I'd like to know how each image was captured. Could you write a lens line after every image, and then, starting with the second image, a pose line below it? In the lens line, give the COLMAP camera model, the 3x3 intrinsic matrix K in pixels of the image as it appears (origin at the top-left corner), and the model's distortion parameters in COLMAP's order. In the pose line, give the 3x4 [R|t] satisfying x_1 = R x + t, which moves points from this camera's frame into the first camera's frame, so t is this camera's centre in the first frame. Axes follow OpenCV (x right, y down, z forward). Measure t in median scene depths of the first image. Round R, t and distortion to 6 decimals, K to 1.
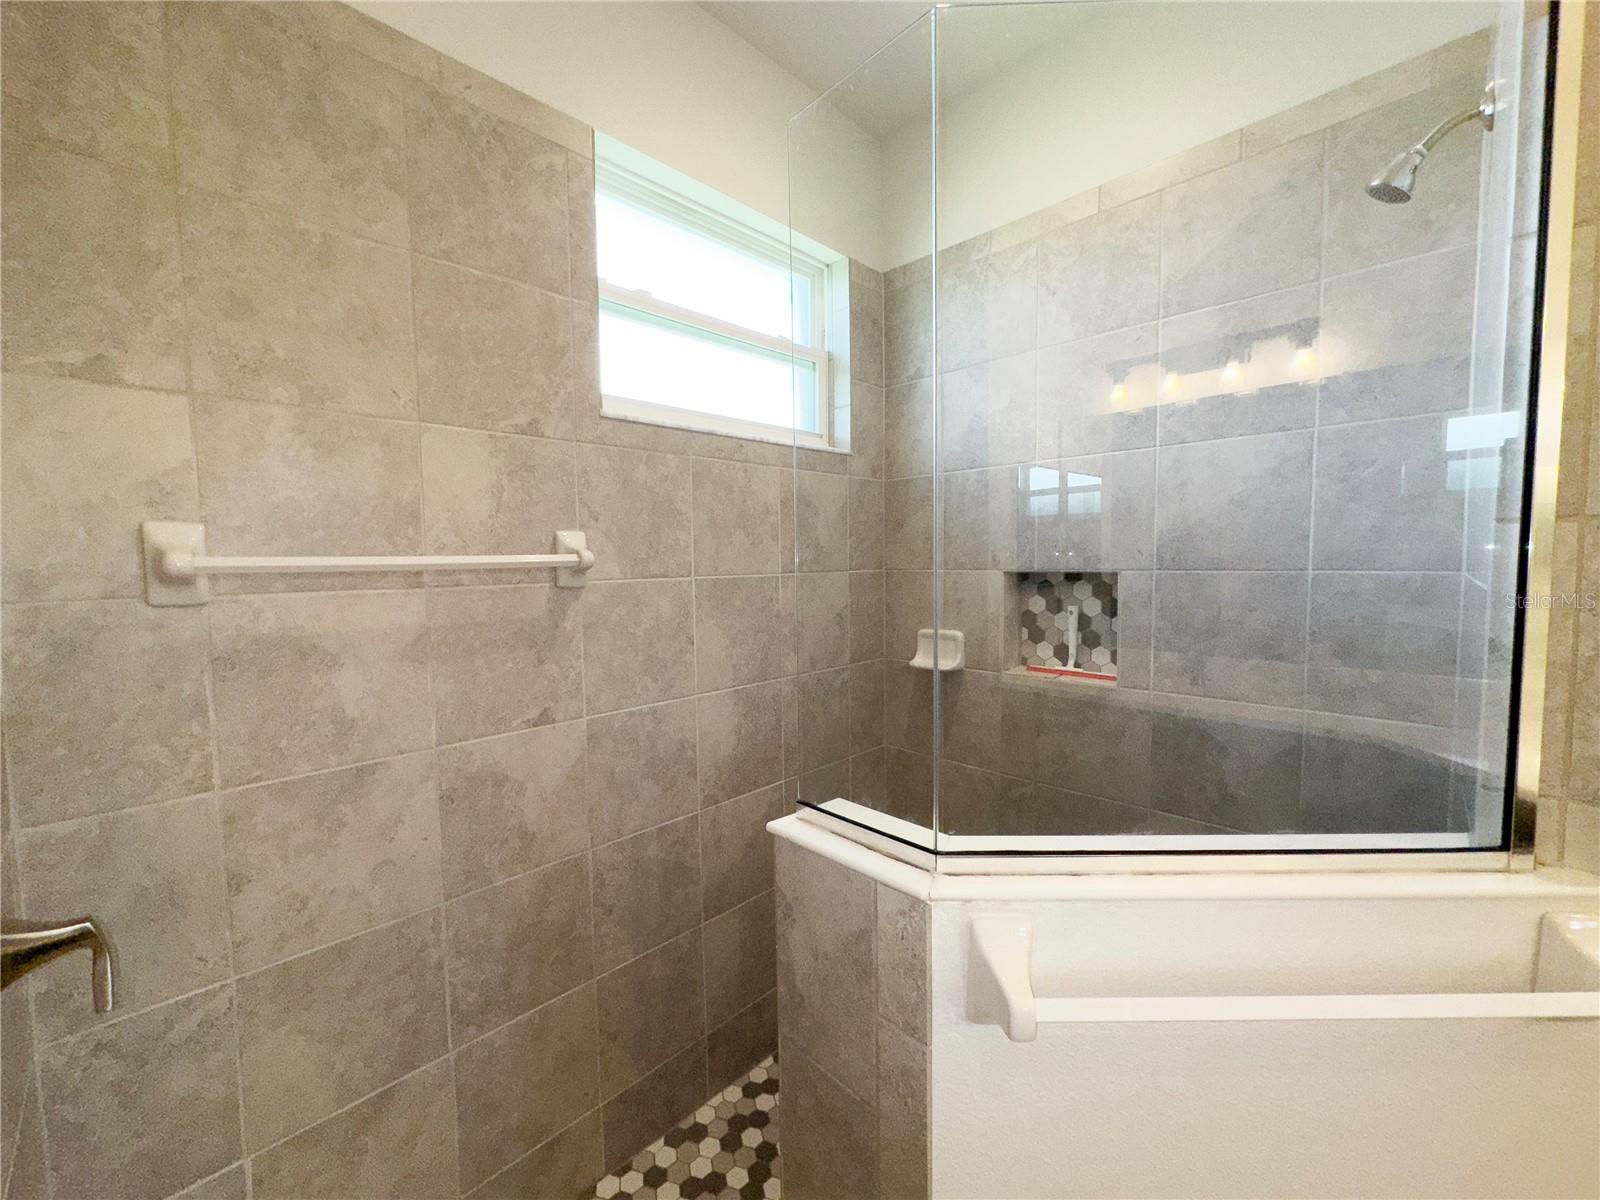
lens RADIAL K [[638.2, 0, 799.3], [0, 638.2, 598.7], [0, 0, 1]] dist [-0.003304, -0.000259]
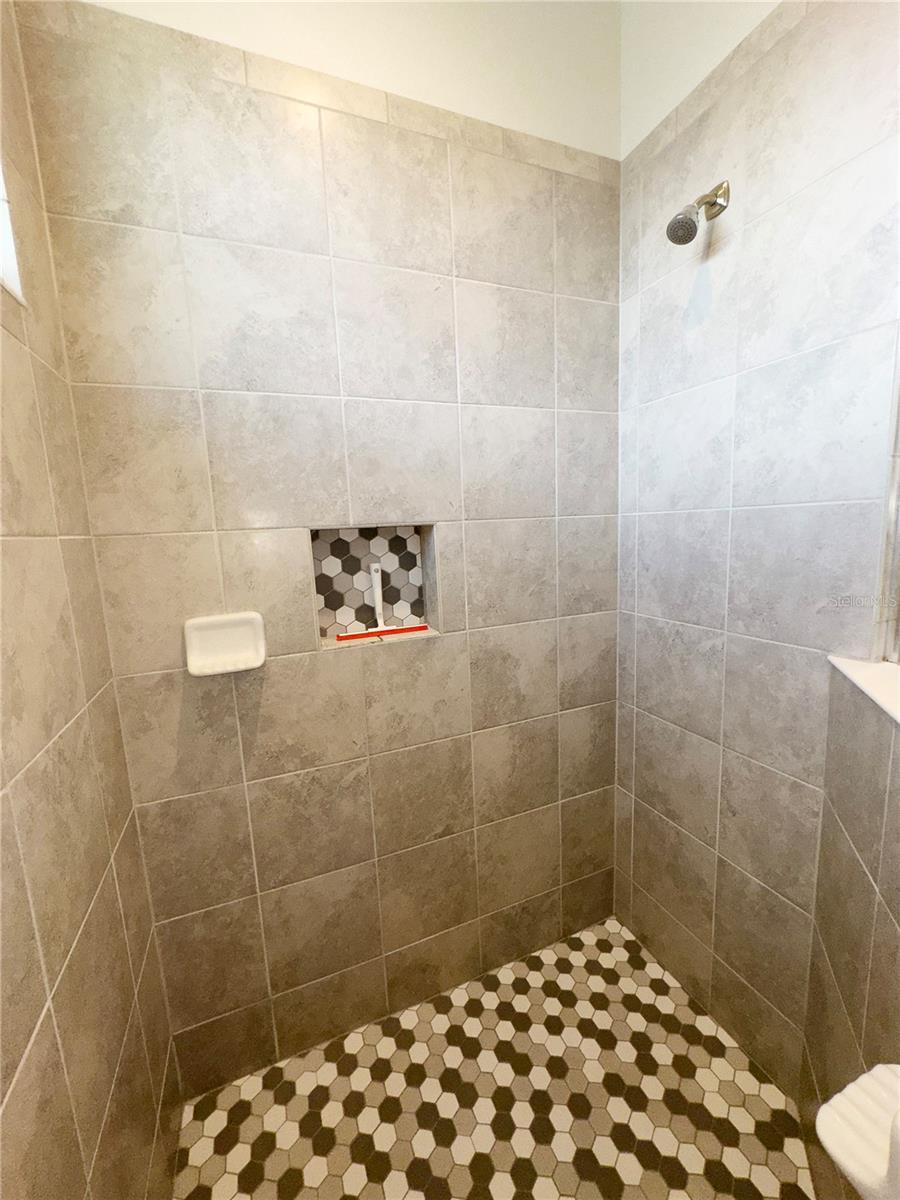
lens RADIAL K [[478.7, 0, 447.9], [0, 478.7, 601.3], [0, 0, 1]] dist [-0.003304, -0.000259]
pose [[0.385029, -0.143656, 0.911655, -0.192070], [0.098392, 0.988571, 0.114221, -0.003802], [-0.917645, 0.045722, 0.394763, 0.618658]]
